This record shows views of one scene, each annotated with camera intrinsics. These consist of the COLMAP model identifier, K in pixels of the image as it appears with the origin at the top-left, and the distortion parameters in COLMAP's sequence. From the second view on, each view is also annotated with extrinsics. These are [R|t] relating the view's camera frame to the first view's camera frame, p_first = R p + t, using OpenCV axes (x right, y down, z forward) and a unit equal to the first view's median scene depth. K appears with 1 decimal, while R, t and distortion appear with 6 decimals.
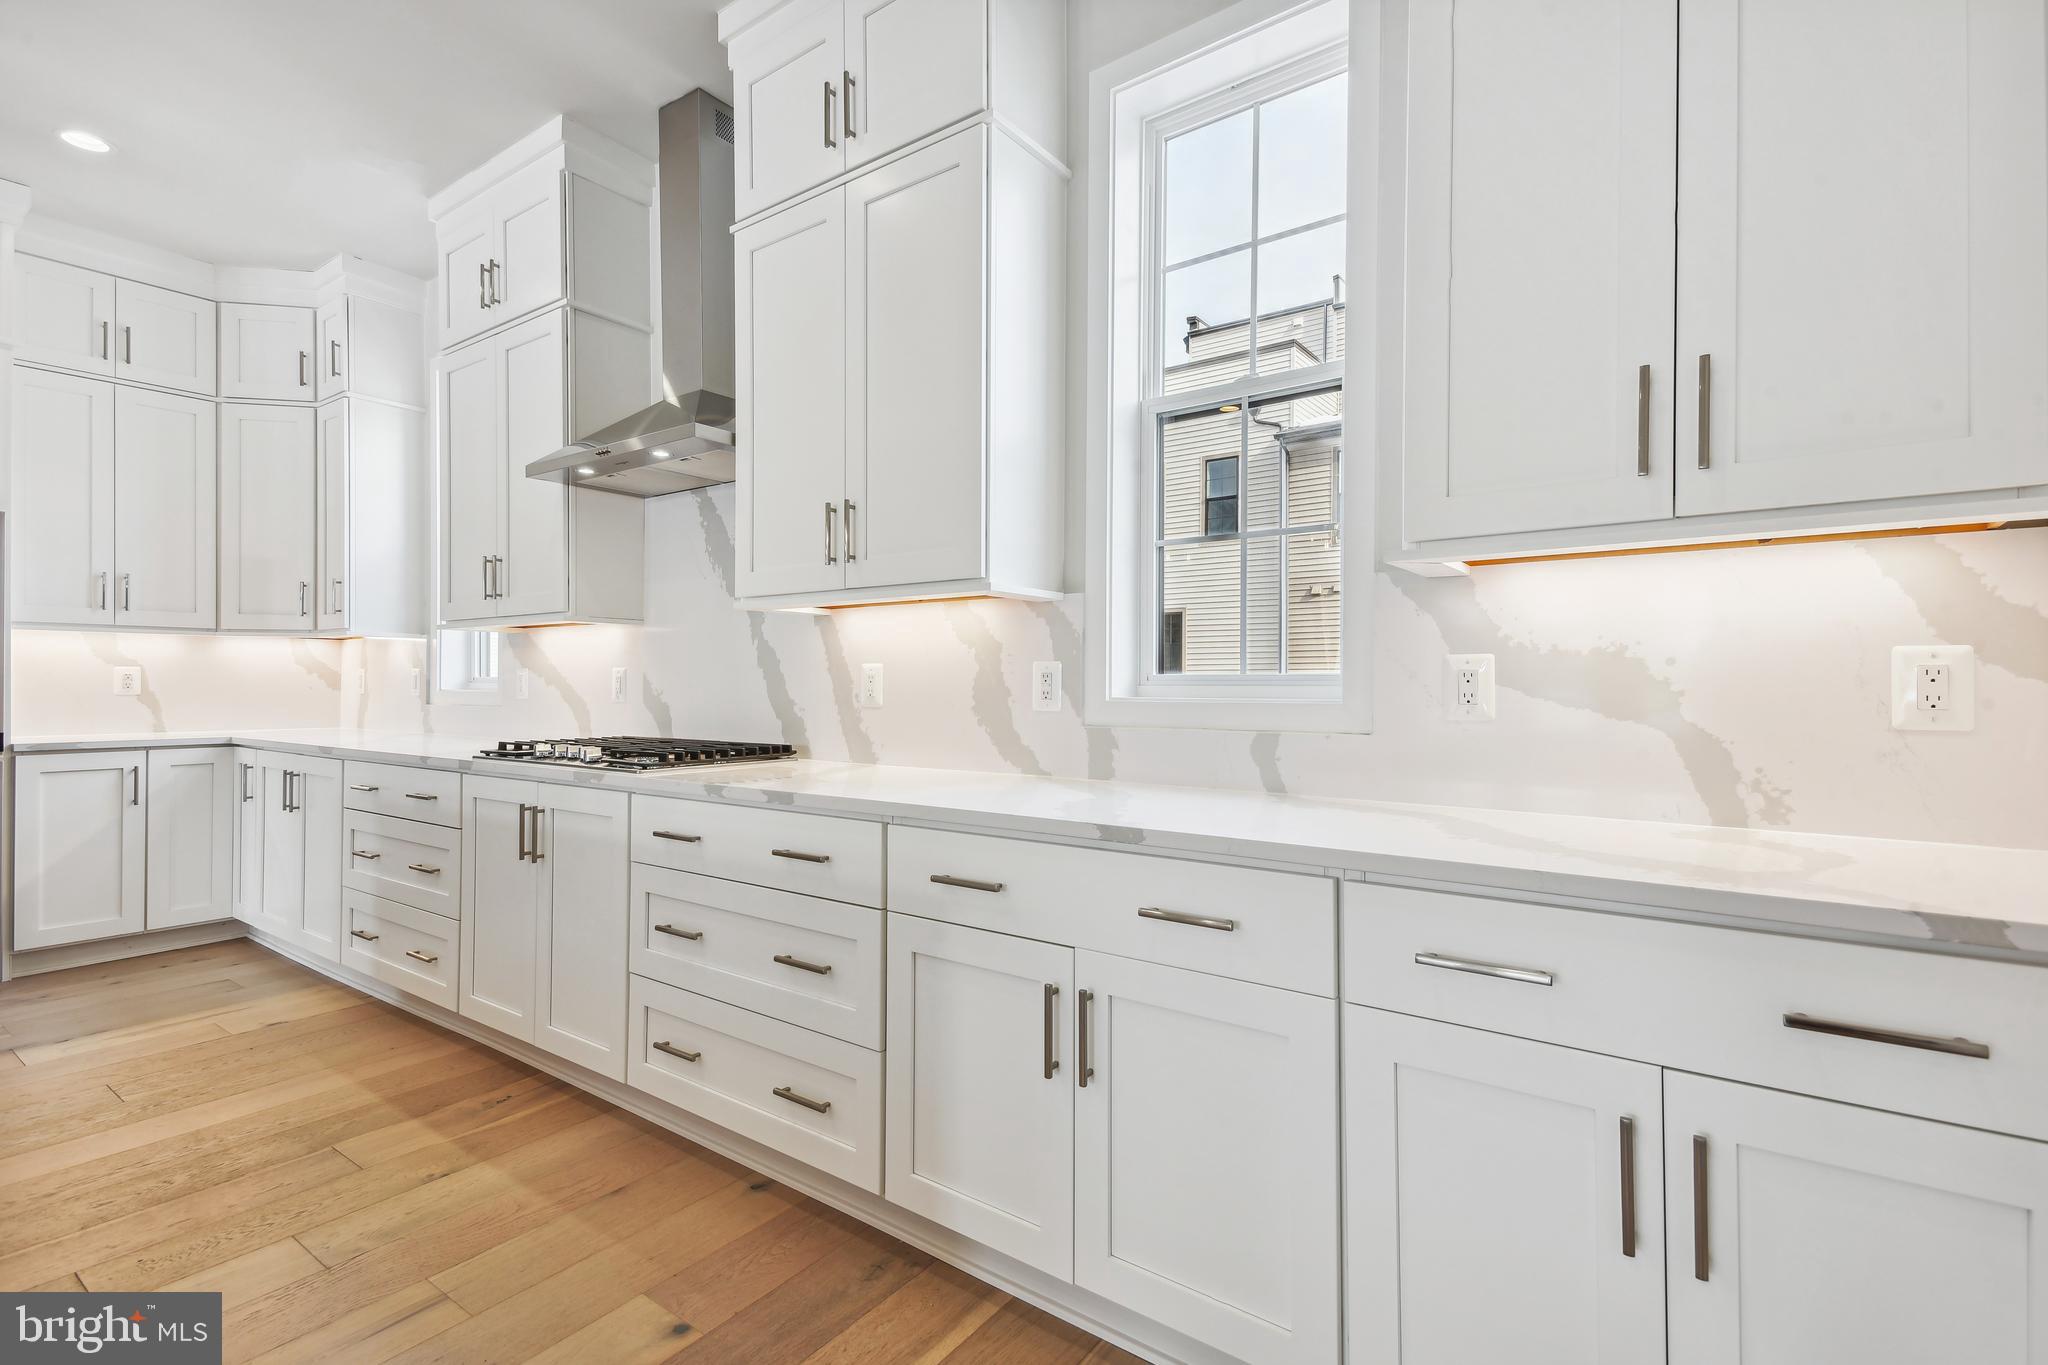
lens RADIAL K [[956.5, 0, 1031.6], [0, 956.5, 678.3], [0, 0, 1]] dist [0.023313, -0.000501]
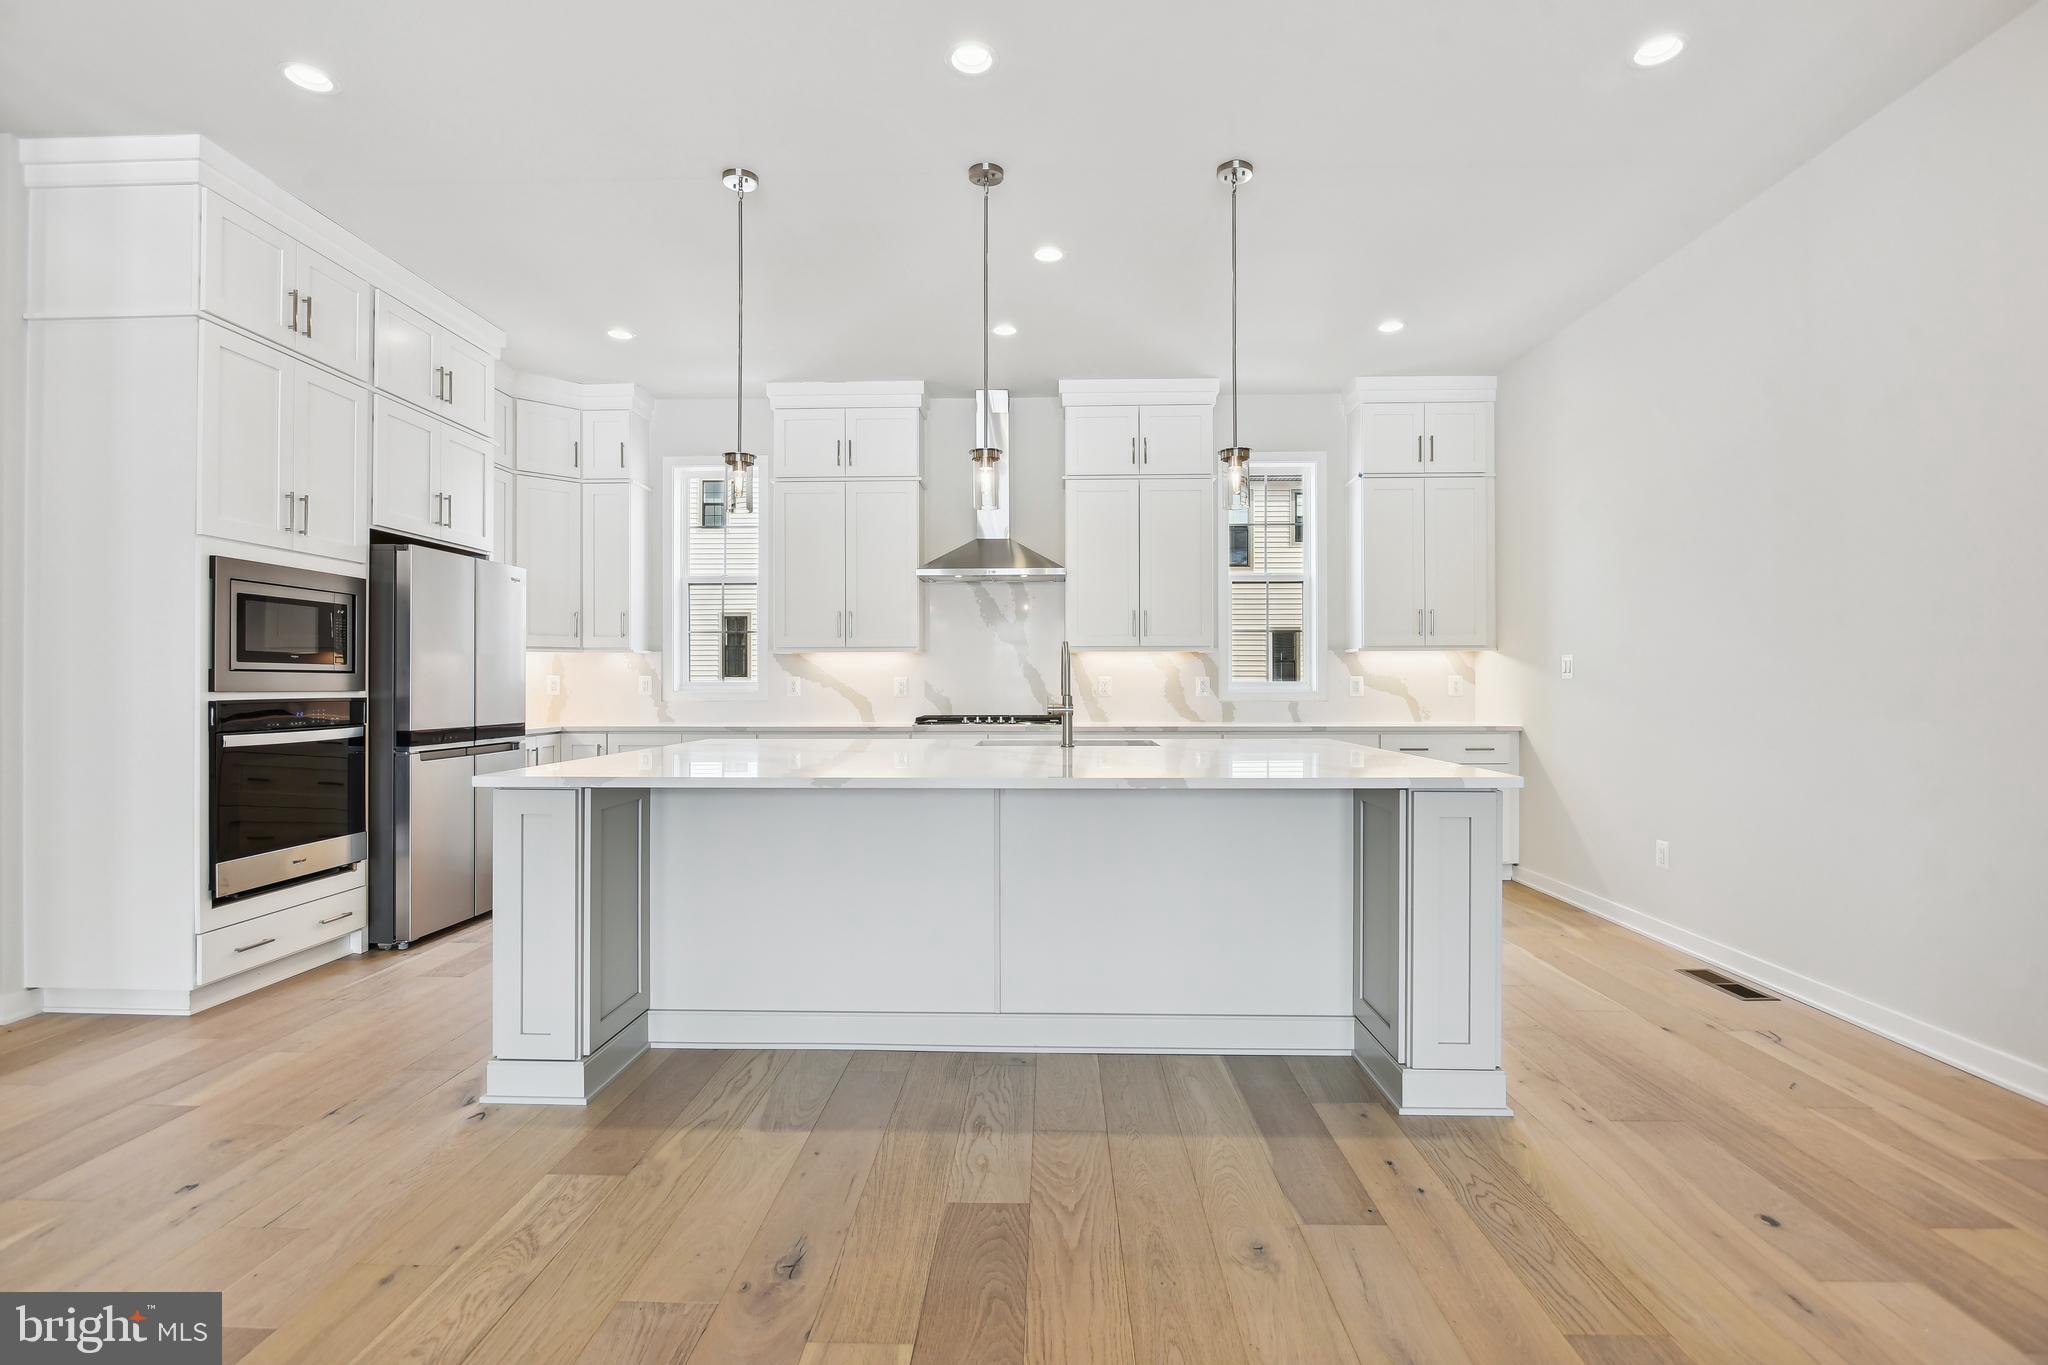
lens RADIAL K [[981.8, 0, 1024.0], [0, 981.8, 682.5], [0, 0, 1]] dist [-0.014160, 0.000100]
pose [[0.824860, -0.000185, 0.565337, -1.377695], [-0.000070, 1.000000, 0.000429, -0.002470], [-0.565337, -0.000394, 0.824860, -0.652547]]
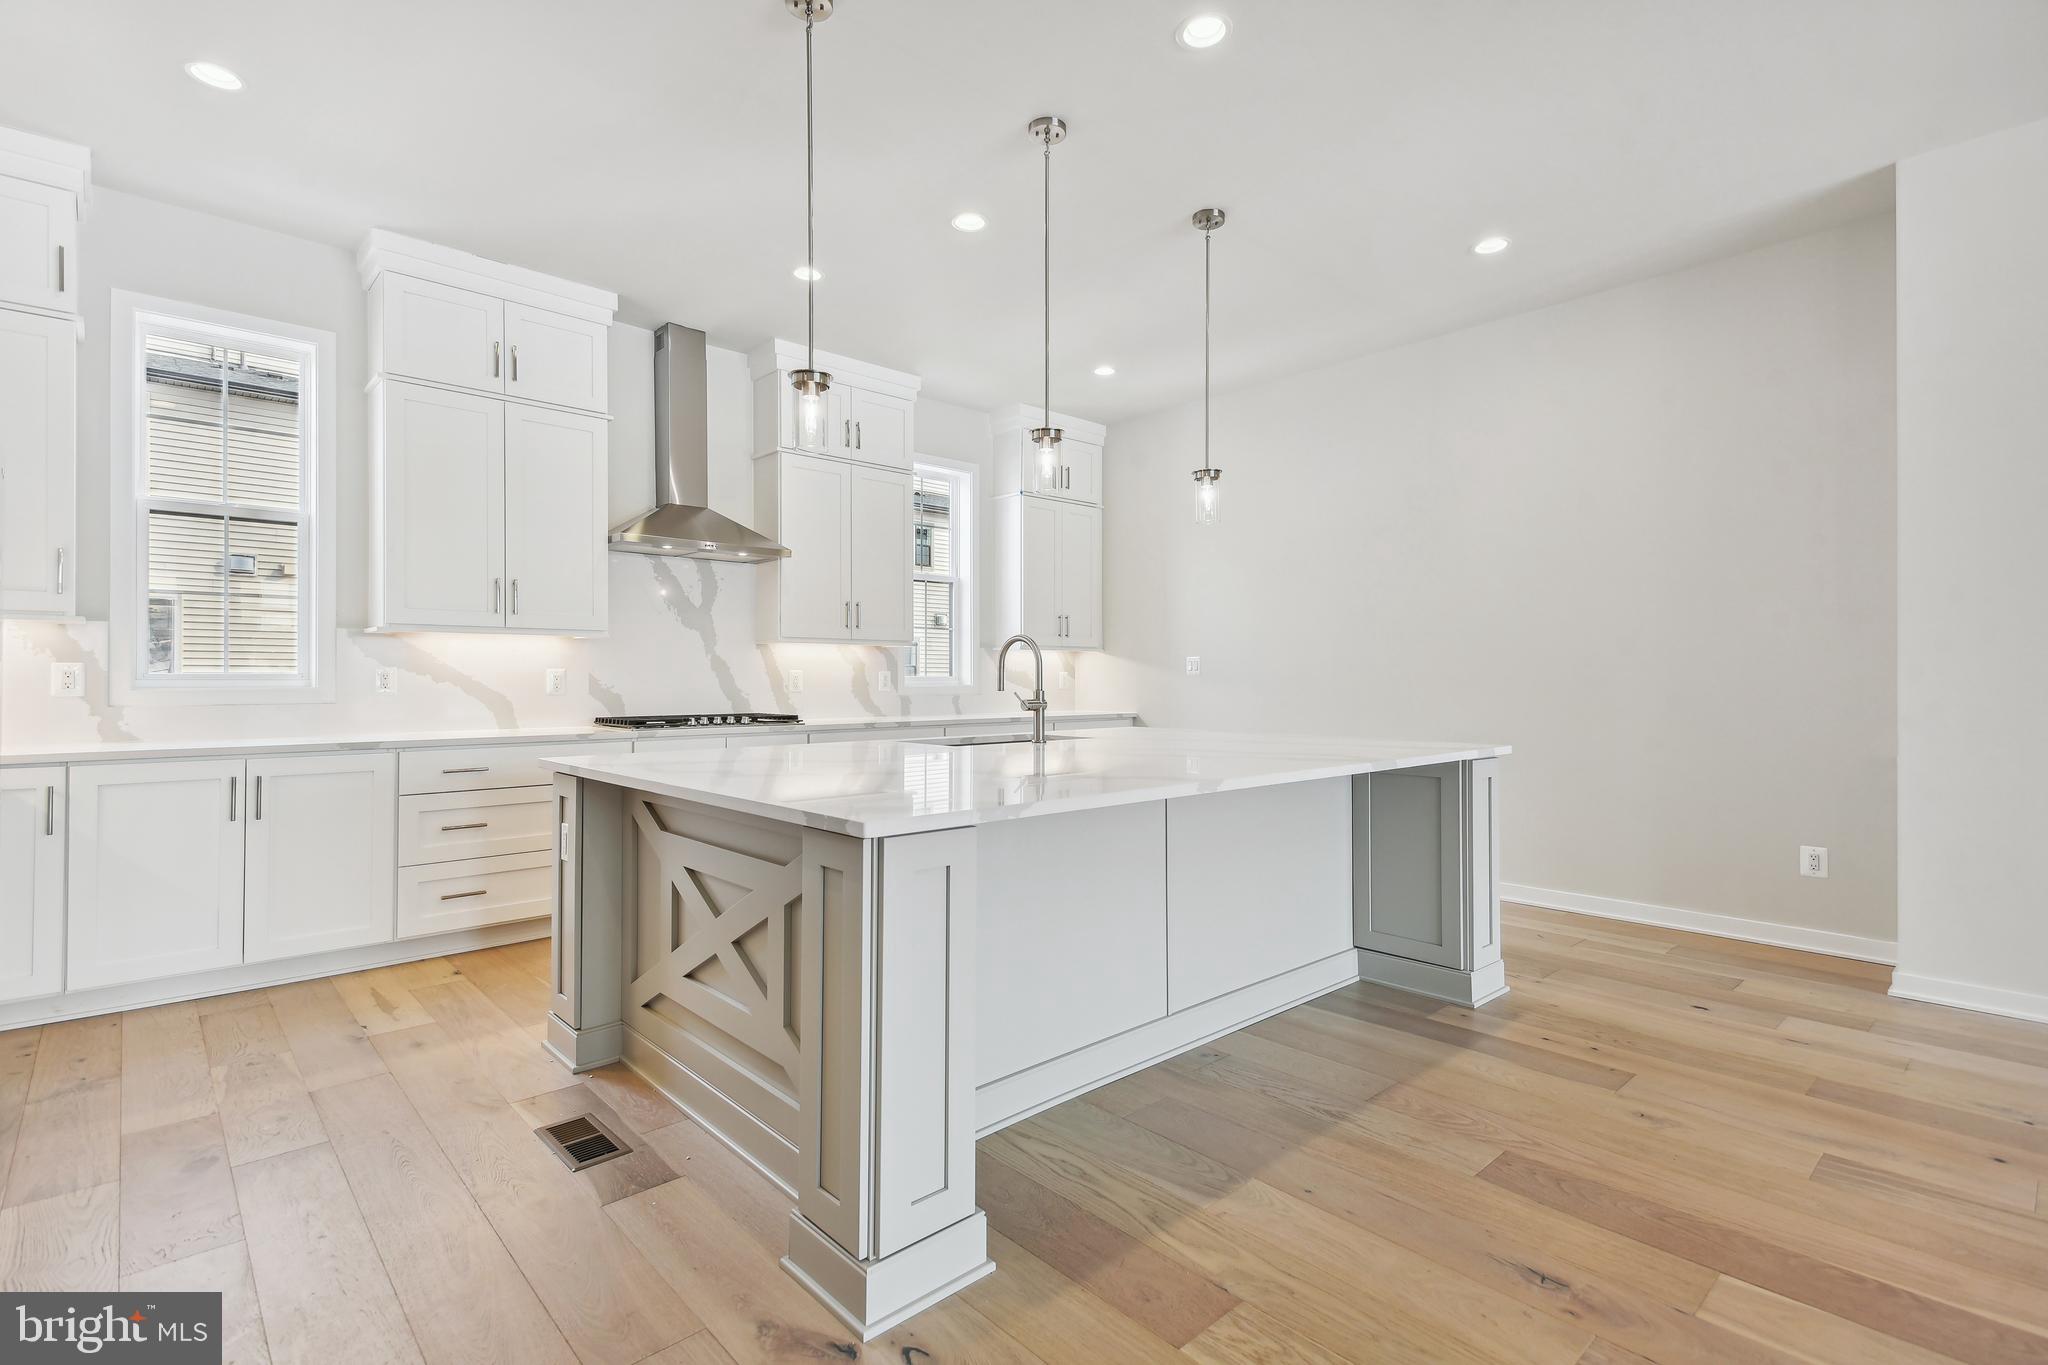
lens RADIAL K [[956.5, 0, 1031.6], [0, 956.5, 678.3], [0, 0, 1]] dist [0.023313, -0.000501]
pose [[0.196898, 0.000734, 0.980424, -1.776993], [-0.003860, 0.999993, 0.000026, -0.000221], [-0.980416, -0.003790, 0.196899, 0.095172]]
